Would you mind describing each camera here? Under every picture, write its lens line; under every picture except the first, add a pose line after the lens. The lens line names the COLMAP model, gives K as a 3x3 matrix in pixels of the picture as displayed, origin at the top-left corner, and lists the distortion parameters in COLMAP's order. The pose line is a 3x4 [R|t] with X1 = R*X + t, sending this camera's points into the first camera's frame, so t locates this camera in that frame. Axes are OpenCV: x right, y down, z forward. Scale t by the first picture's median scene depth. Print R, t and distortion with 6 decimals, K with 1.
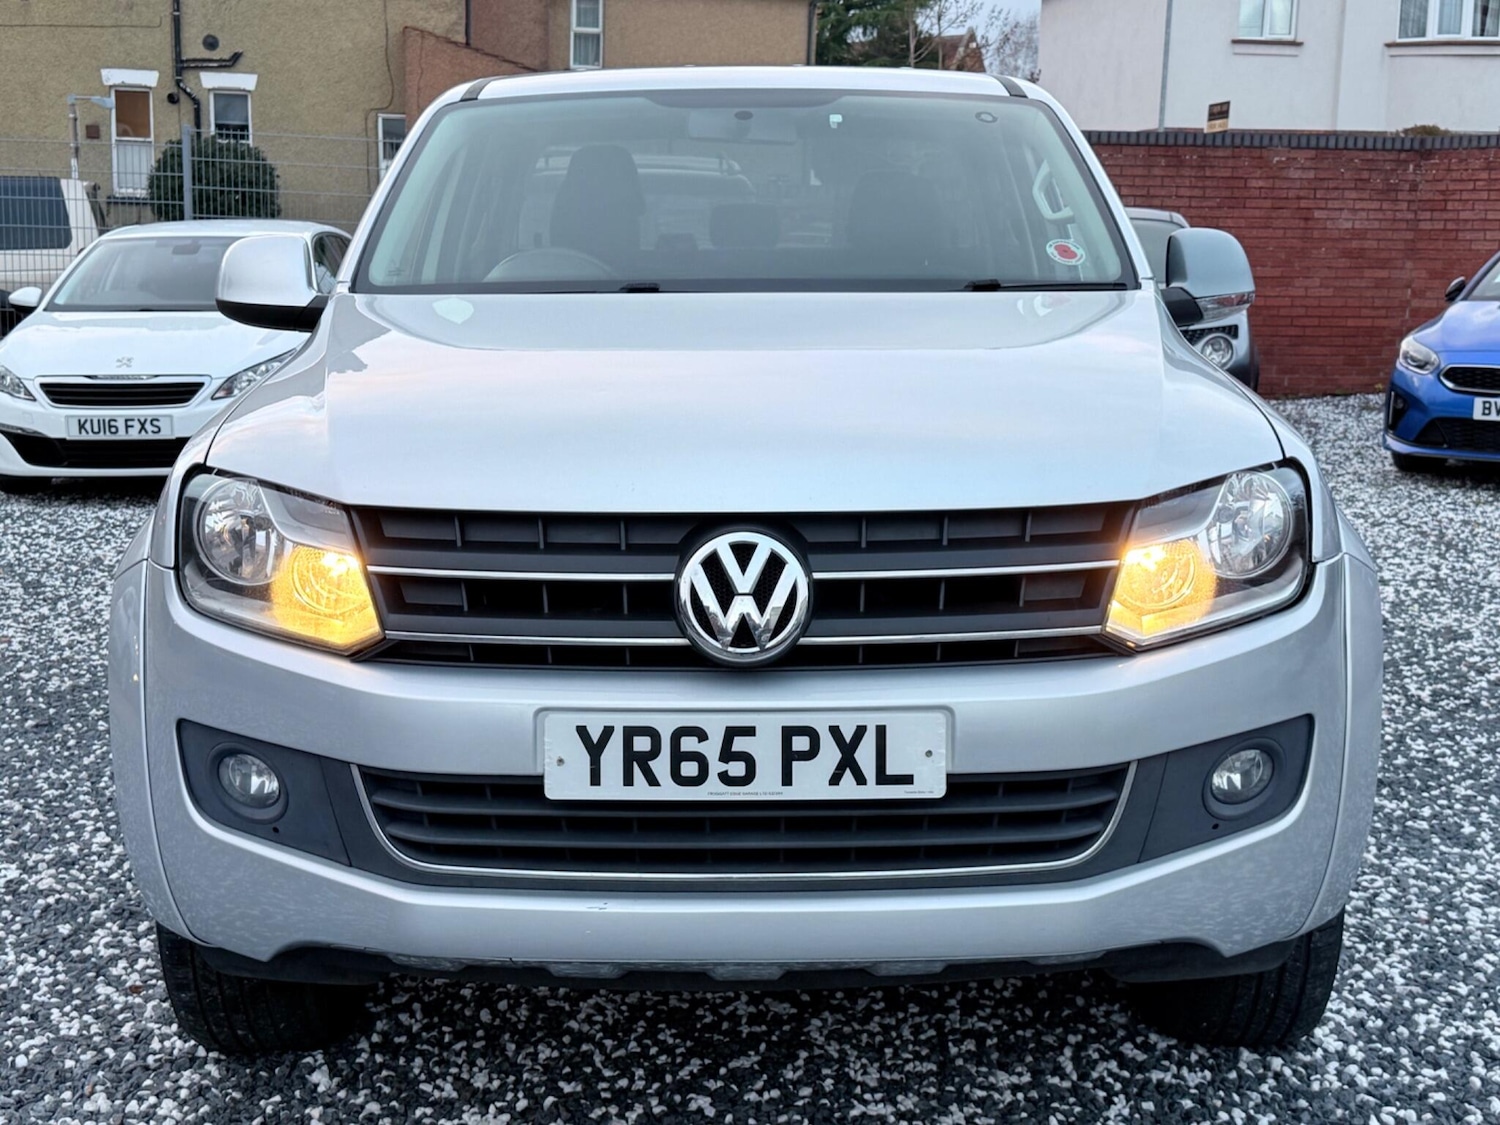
lens RADIAL K [[1889.2, 0, 749.2], [0, 1889.2, 571.3], [0, 0, 1]] dist [0.230964, -0.582343]
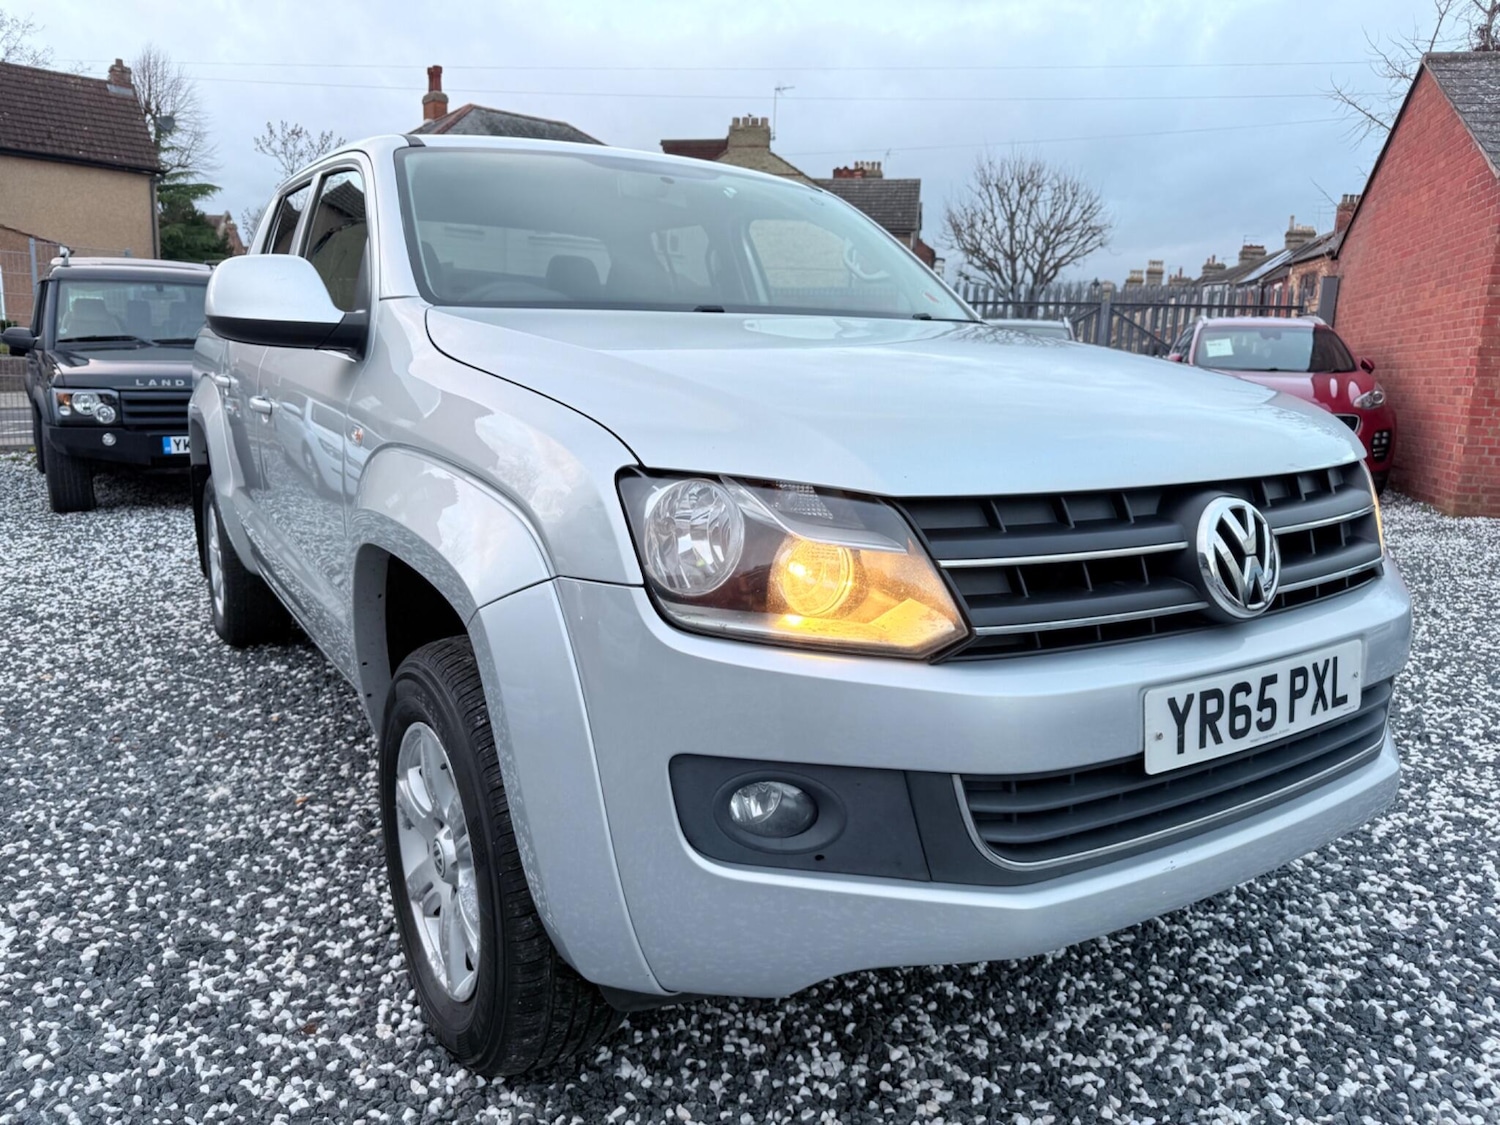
lens RADIAL K [[1063.1, 0, 754.5], [0, 1063.1, 574.7], [0, 0, 1]] dist [0.003177, -0.005322]
pose [[0.845044, -0.095972, 0.526013, -0.454731], [0.076013, 0.995331, 0.059483, -0.027453], [-0.529265, -0.010282, 0.848394, 0.511130]]
